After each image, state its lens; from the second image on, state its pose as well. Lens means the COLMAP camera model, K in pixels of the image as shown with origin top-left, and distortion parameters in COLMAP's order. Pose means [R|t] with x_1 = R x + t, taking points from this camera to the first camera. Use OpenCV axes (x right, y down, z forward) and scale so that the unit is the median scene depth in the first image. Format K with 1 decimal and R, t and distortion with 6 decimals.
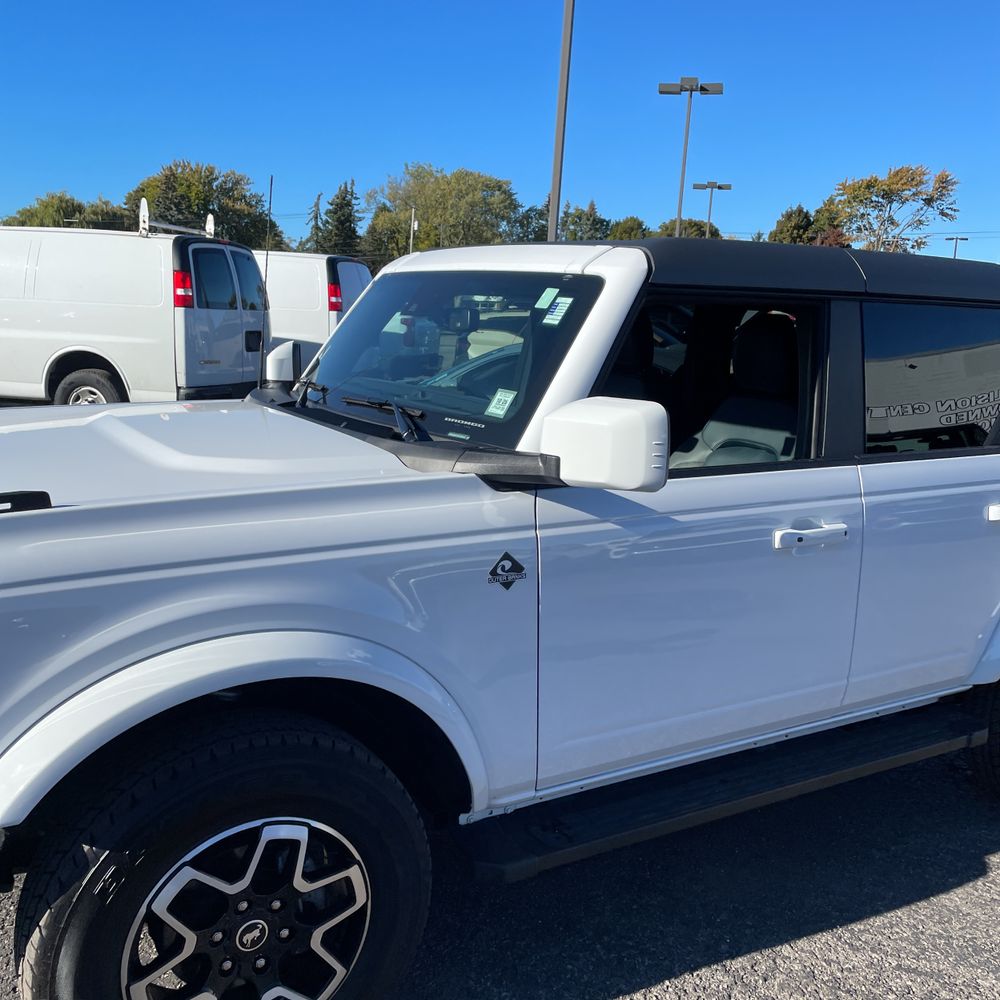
lens RADIAL K [[1027.3, 0, 534.4], [0, 1027.3, 508.4], [0, 0, 1]] dist [0.089091, -0.124999]
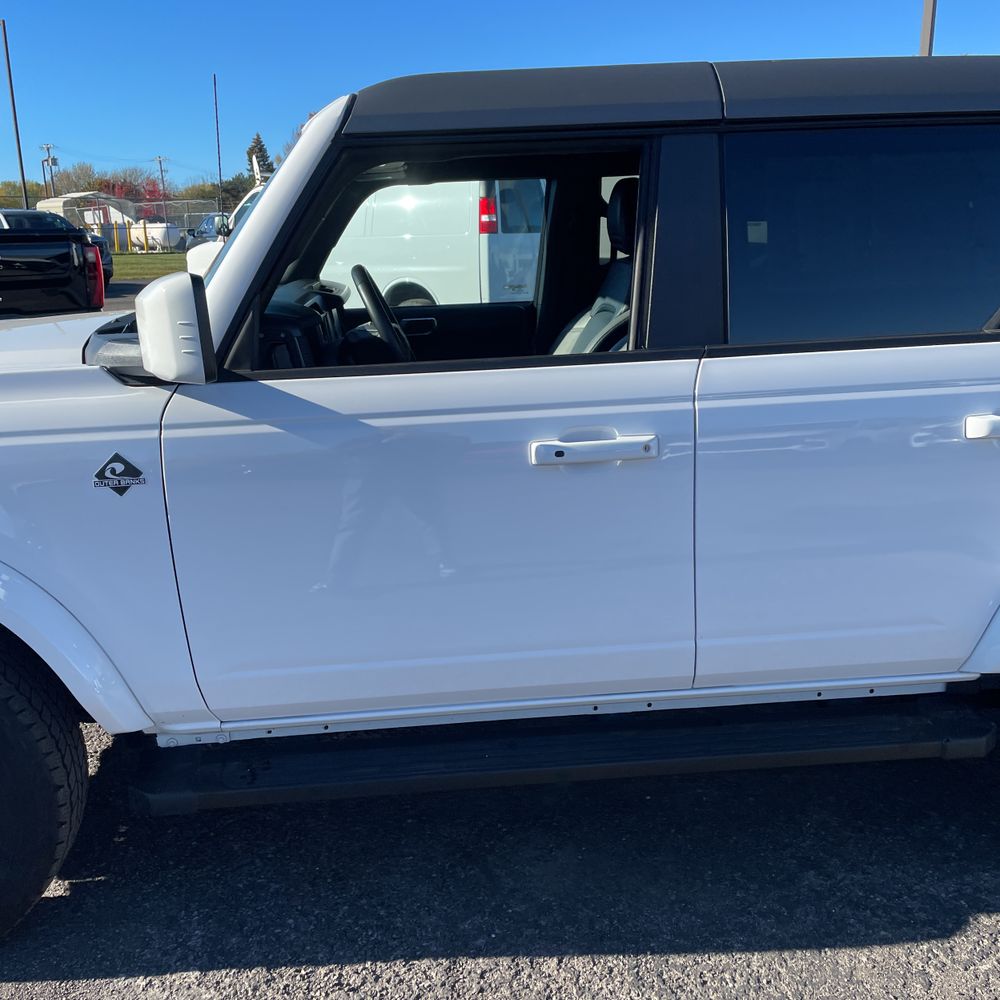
lens RADIAL K [[1023.0, 0, 500.0], [0, 1023.0, 500.0], [0, 0, 1]] dist [0.105771, -0.156158]
pose [[0.890847, 0.046104, -0.451958, 0.636018], [-0.018185, 0.997659, 0.065927, 0.016549], [0.453939, -0.050512, 0.889600, 0.327287]]
